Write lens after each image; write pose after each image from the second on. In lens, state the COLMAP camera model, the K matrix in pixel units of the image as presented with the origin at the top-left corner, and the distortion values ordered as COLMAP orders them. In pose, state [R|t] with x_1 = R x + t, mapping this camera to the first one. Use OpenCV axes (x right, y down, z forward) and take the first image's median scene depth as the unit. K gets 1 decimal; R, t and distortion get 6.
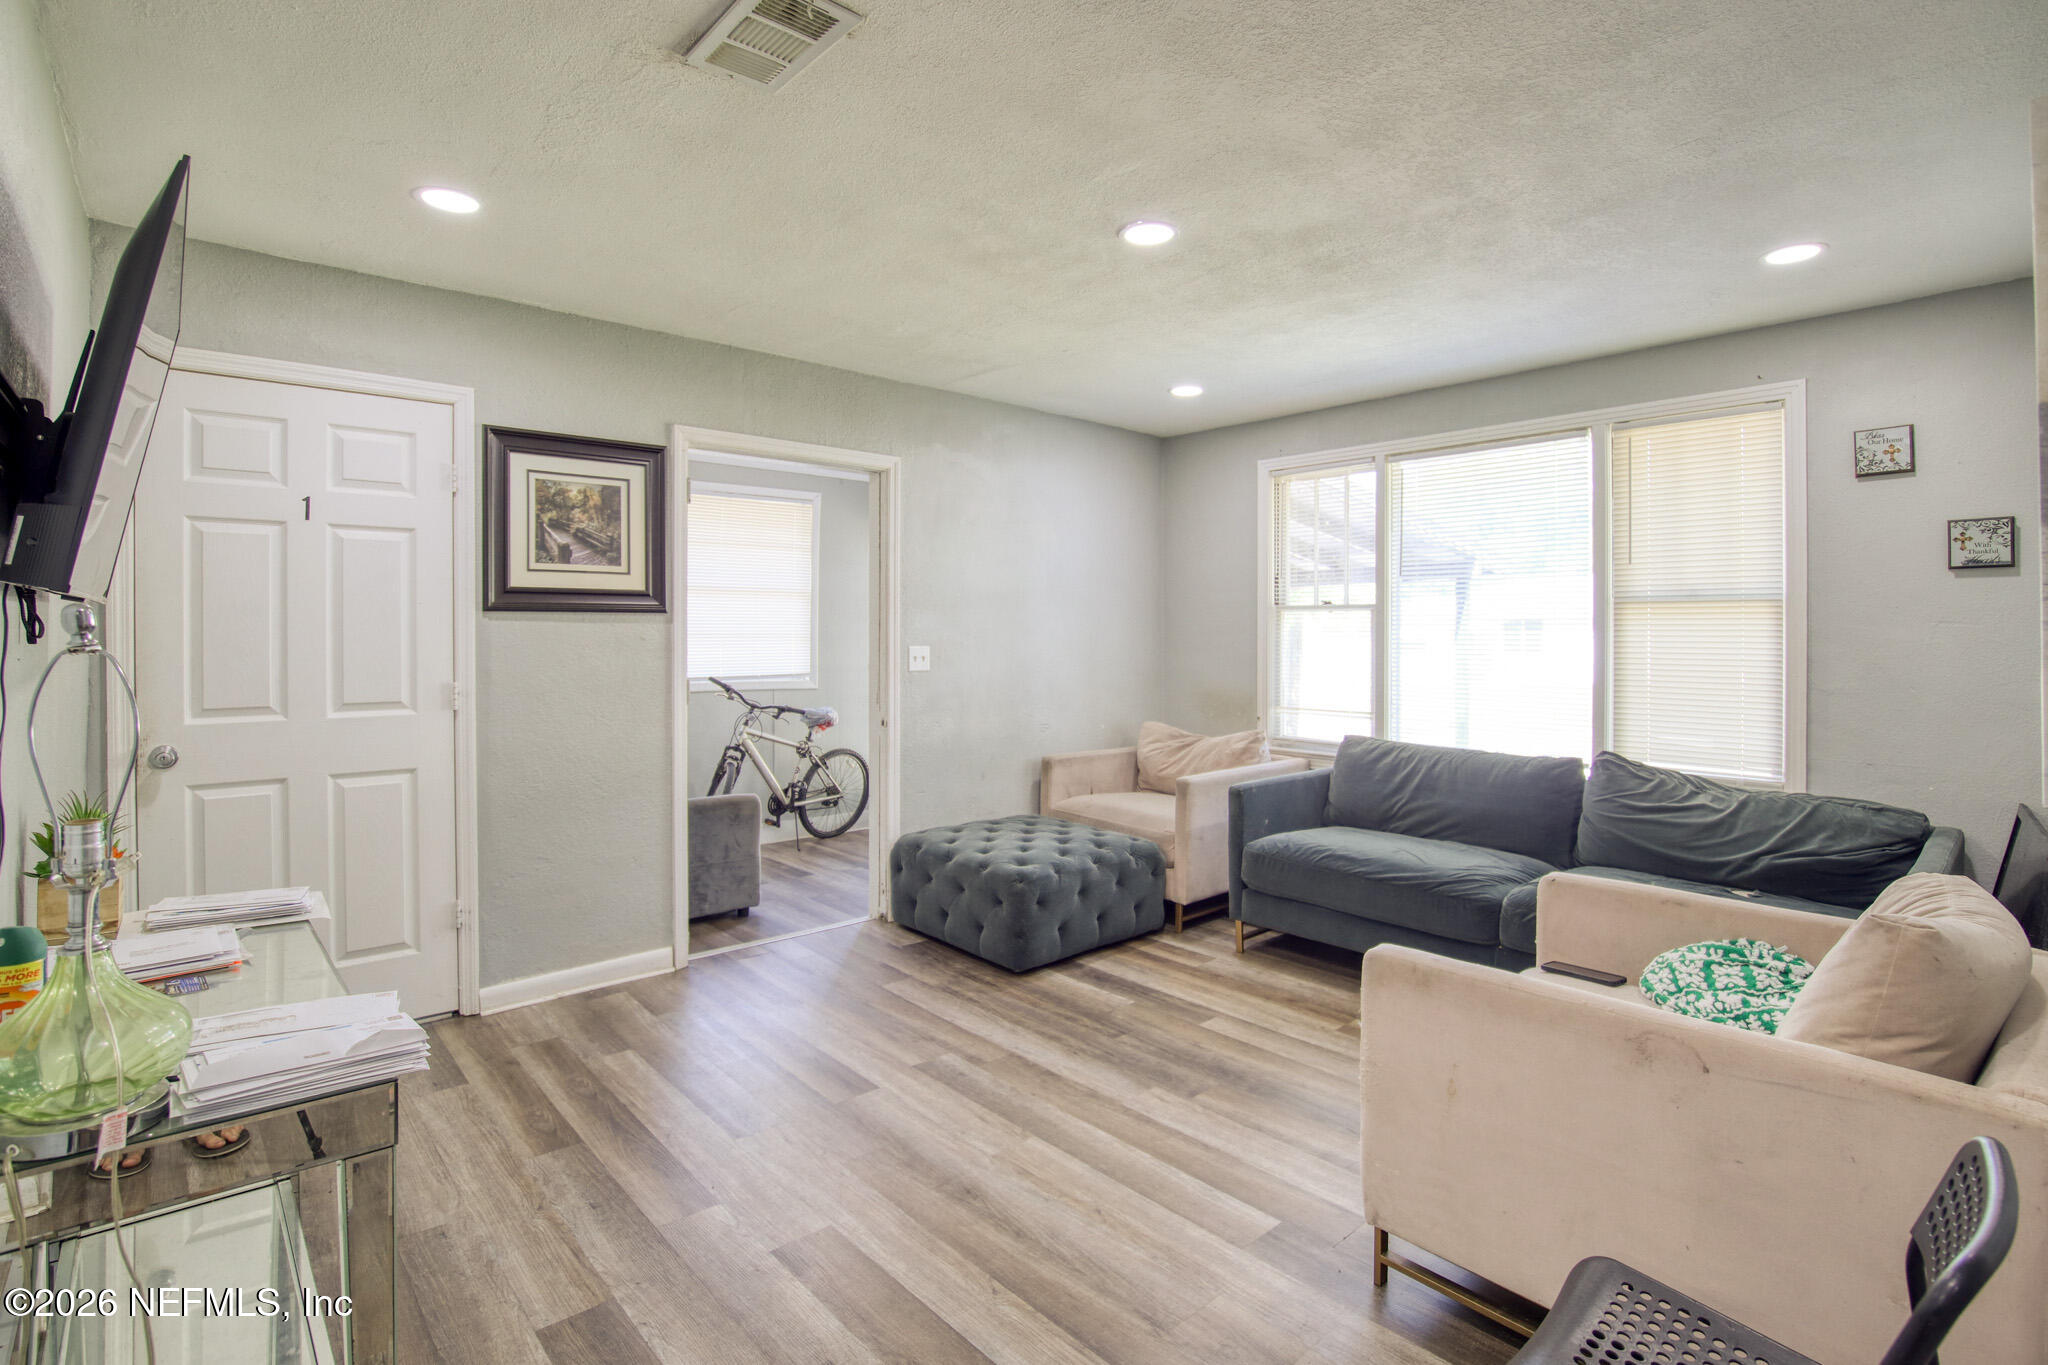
lens RADIAL K [[978.8, 0, 1021.9], [0, 978.8, 649.6], [0, 0, 1]] dist [-0.002612, -0.000440]
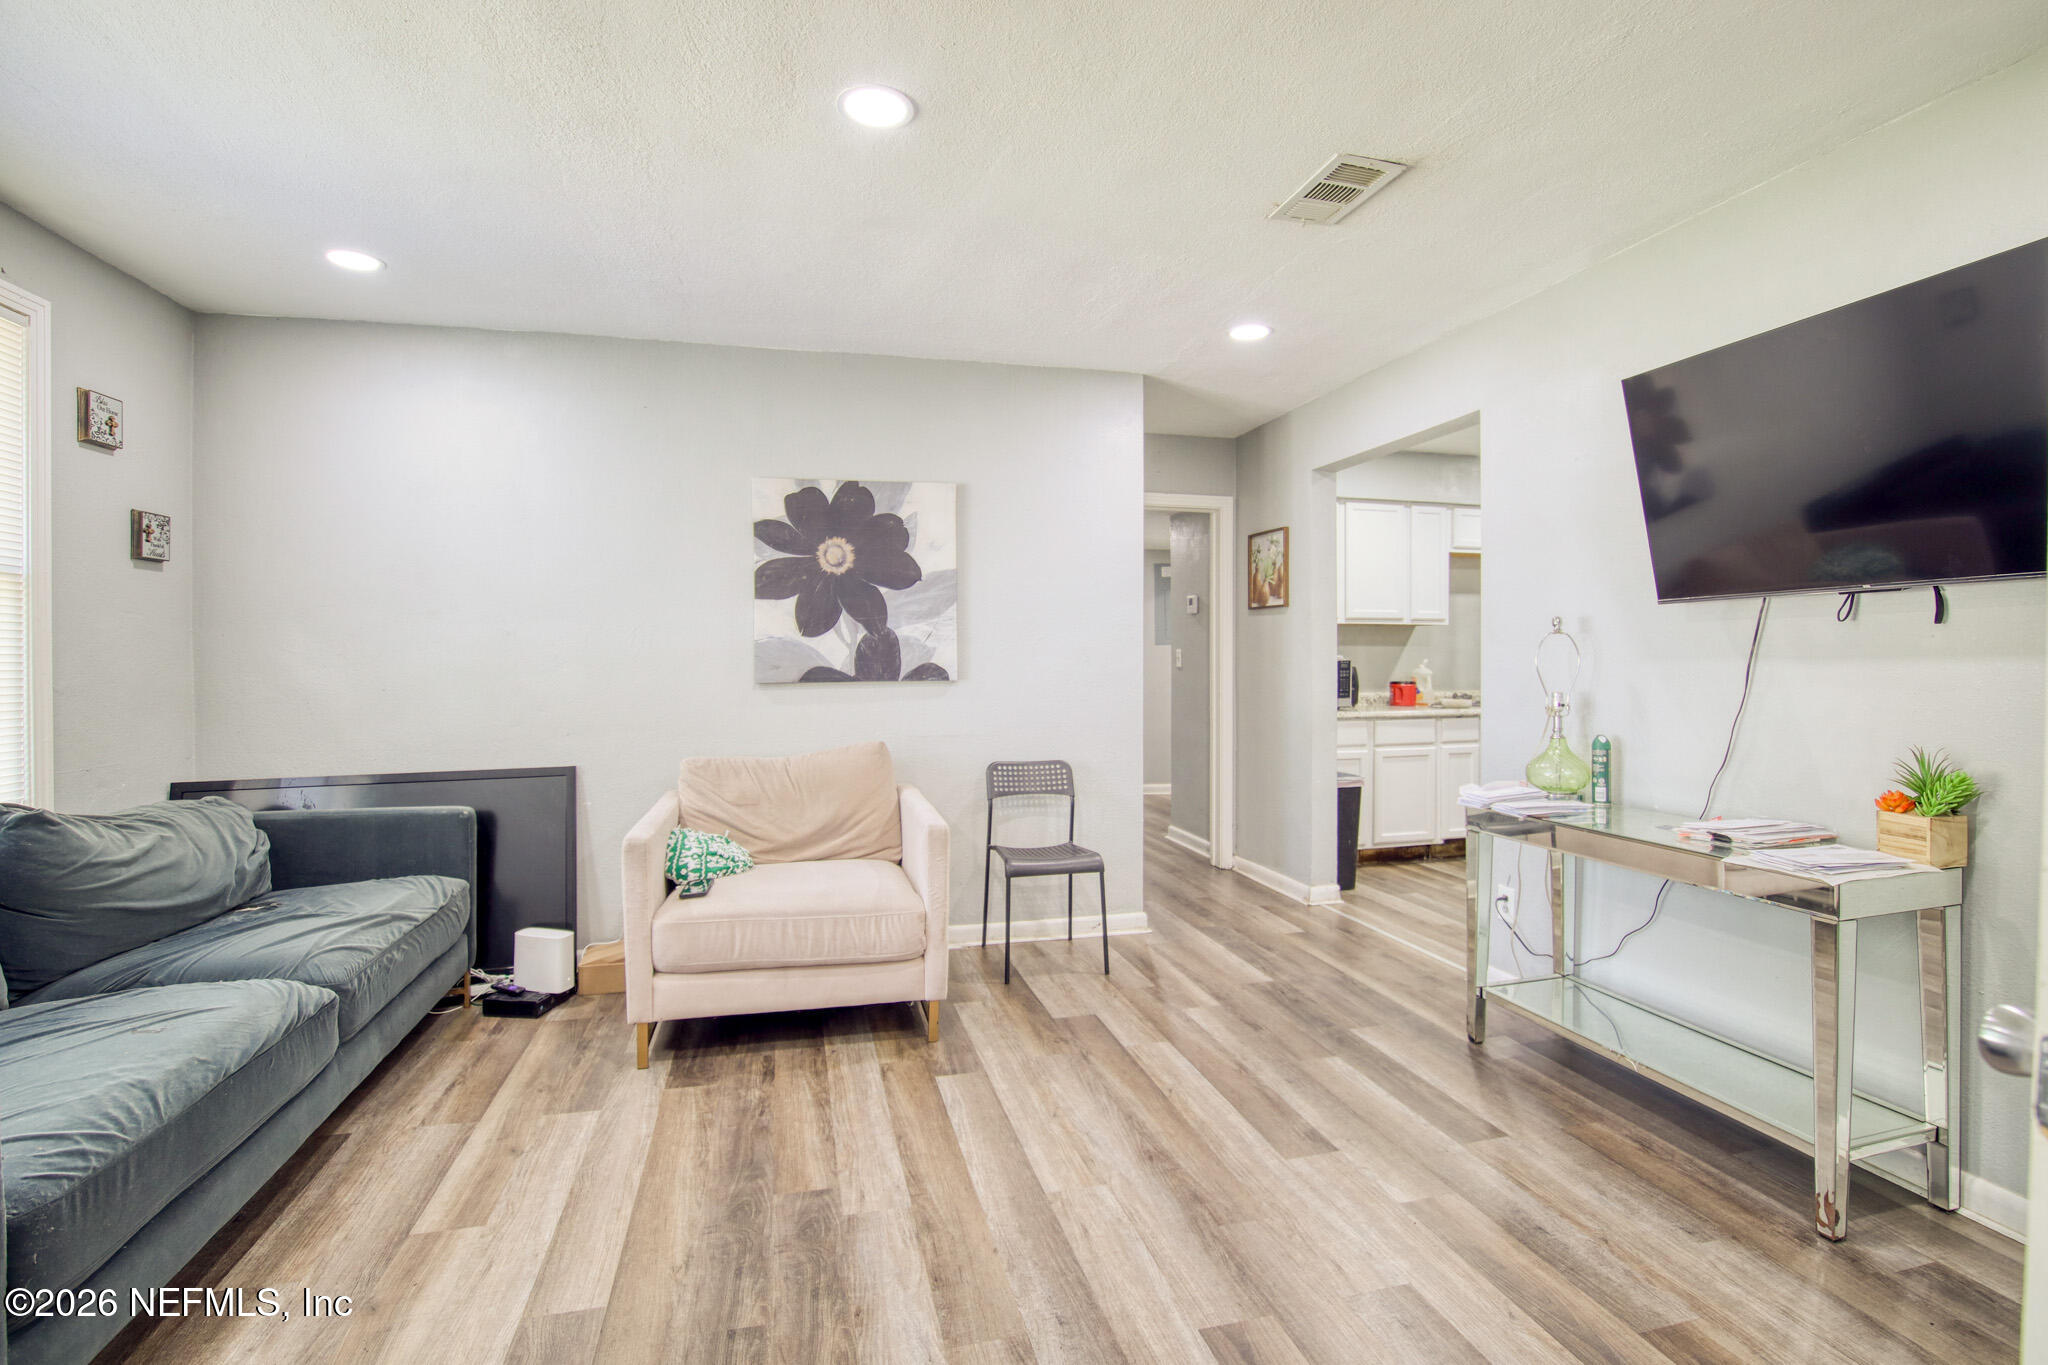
lens RADIAL K [[978.8, 0, 1021.9], [0, 978.8, 649.6], [0, 0, 1]] dist [-0.002612, -0.000440]
pose [[-0.887043, -0.001993, 0.461682, -0.393599], [0.003278, 0.999938, 0.010614, 0.003962], [-0.461675, 0.010929, -0.886982, 1.891261]]
